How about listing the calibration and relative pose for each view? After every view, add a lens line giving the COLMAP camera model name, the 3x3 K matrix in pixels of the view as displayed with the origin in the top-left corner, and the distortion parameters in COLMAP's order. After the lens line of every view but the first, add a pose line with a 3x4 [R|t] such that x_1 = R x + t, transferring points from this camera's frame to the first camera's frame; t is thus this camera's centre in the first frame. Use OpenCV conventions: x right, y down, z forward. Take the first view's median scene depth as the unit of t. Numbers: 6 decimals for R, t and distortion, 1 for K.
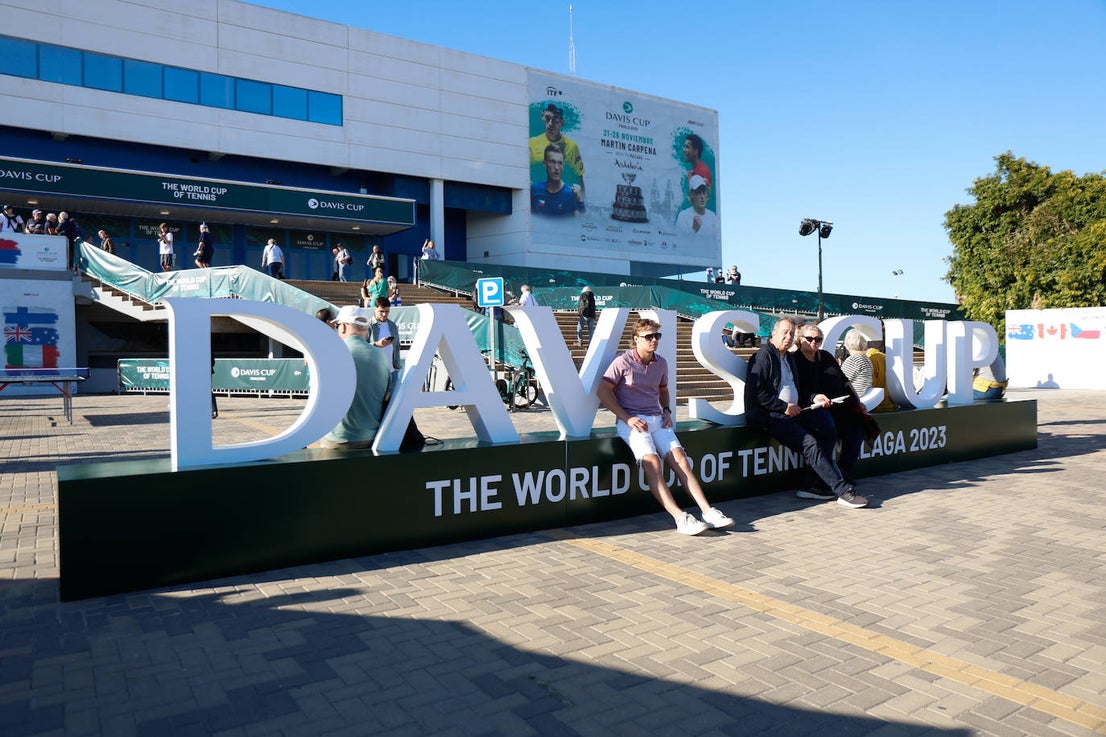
lens RADIAL K [[792.3, 0, 553.0], [0, 792.3, 368.5], [0, 0, 1]] dist [-0.104777, 0.091463]
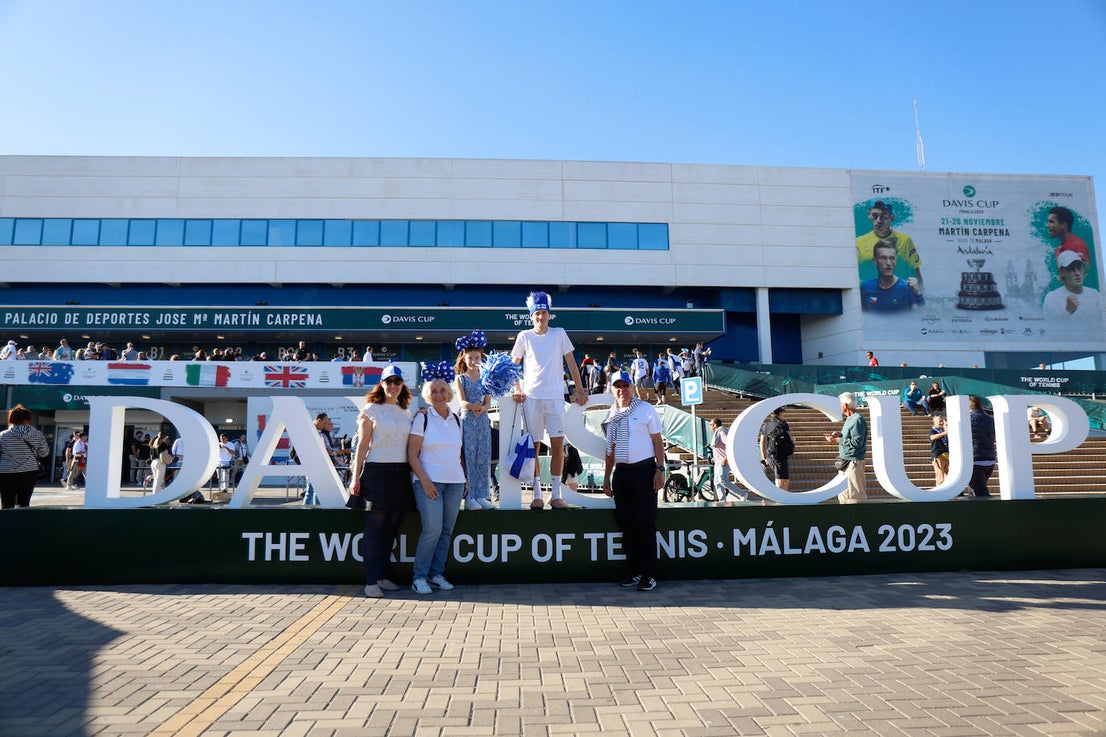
lens RADIAL K [[746.6, 0, 553.0], [0, 746.6, 368.5], [0, 0, 1]] dist [-0.109678, 0.085246]
pose [[0.859075, -0.060793, -0.508227, 0.101619], [-0.010042, 0.990729, -0.135484, 0.003816], [0.511751, 0.121494, 0.850500, 0.022745]]
